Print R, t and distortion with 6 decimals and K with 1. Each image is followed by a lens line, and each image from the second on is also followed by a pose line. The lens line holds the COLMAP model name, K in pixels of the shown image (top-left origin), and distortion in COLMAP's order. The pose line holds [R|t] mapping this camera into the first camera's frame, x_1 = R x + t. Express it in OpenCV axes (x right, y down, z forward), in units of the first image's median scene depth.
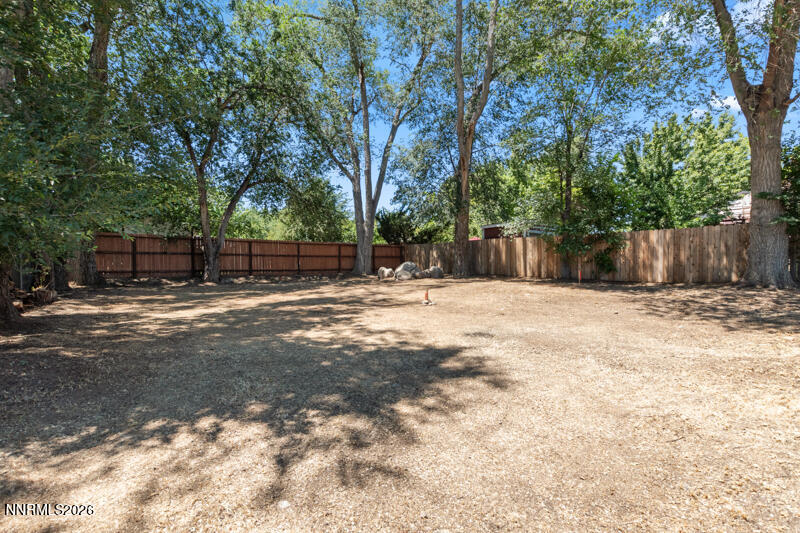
lens RADIAL K [[347.1, 0, 396.3], [0, 347.1, 269.9], [0, 0, 1]] dist [-0.001194, 0.000025]
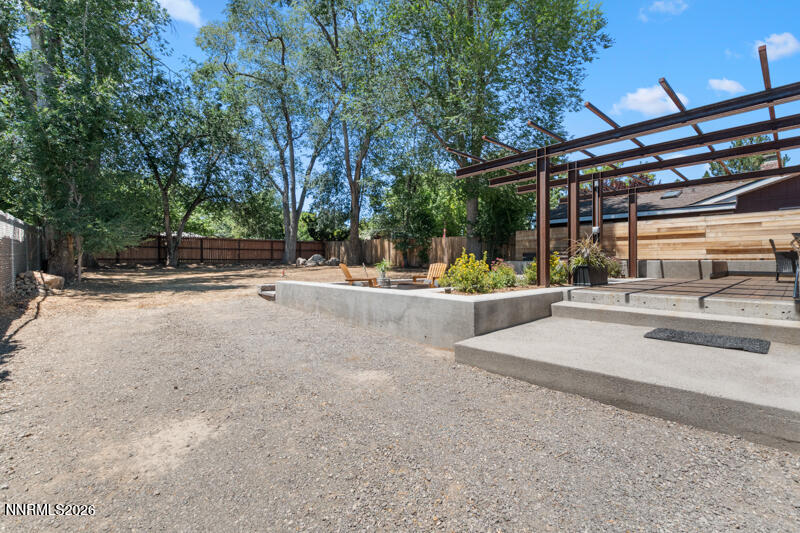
lens RADIAL K [[347.1, 0, 404.5], [0, 347.1, 264.0], [0, 0, 1]] dist [-0.001194, 0.000025]
pose [[0.997505, 0.009435, 0.069969, 0.314679], [-0.009798, 0.999940, 0.004859, 0.006340], [-0.069919, -0.005532, 0.997537, -0.486666]]
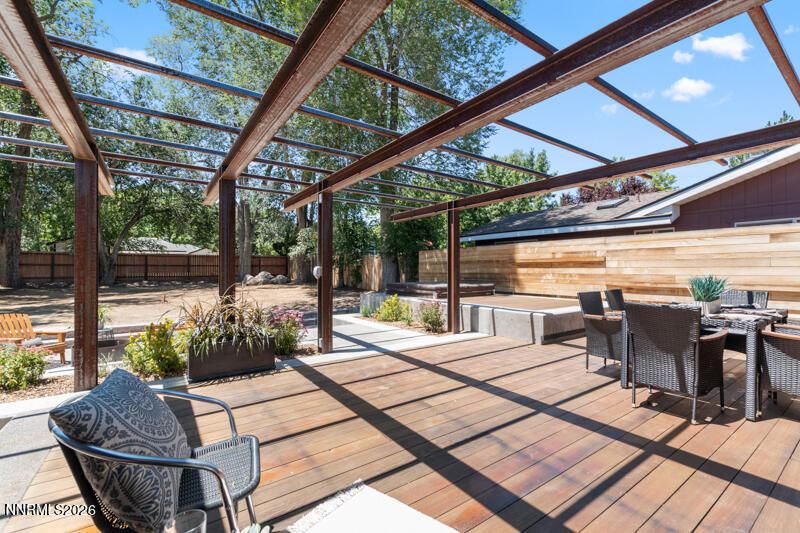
lens RADIAL K [[347.1, 0, 404.3], [0, 347.1, 268.6], [0, 0, 1]] dist [-0.001194, 0.000025]
pose [[0.999592, 0.009498, -0.026939, 0.644885], [-0.009560, 0.999952, -0.002164, -0.037404], [0.026917, 0.002420, 0.999635, -0.348953]]
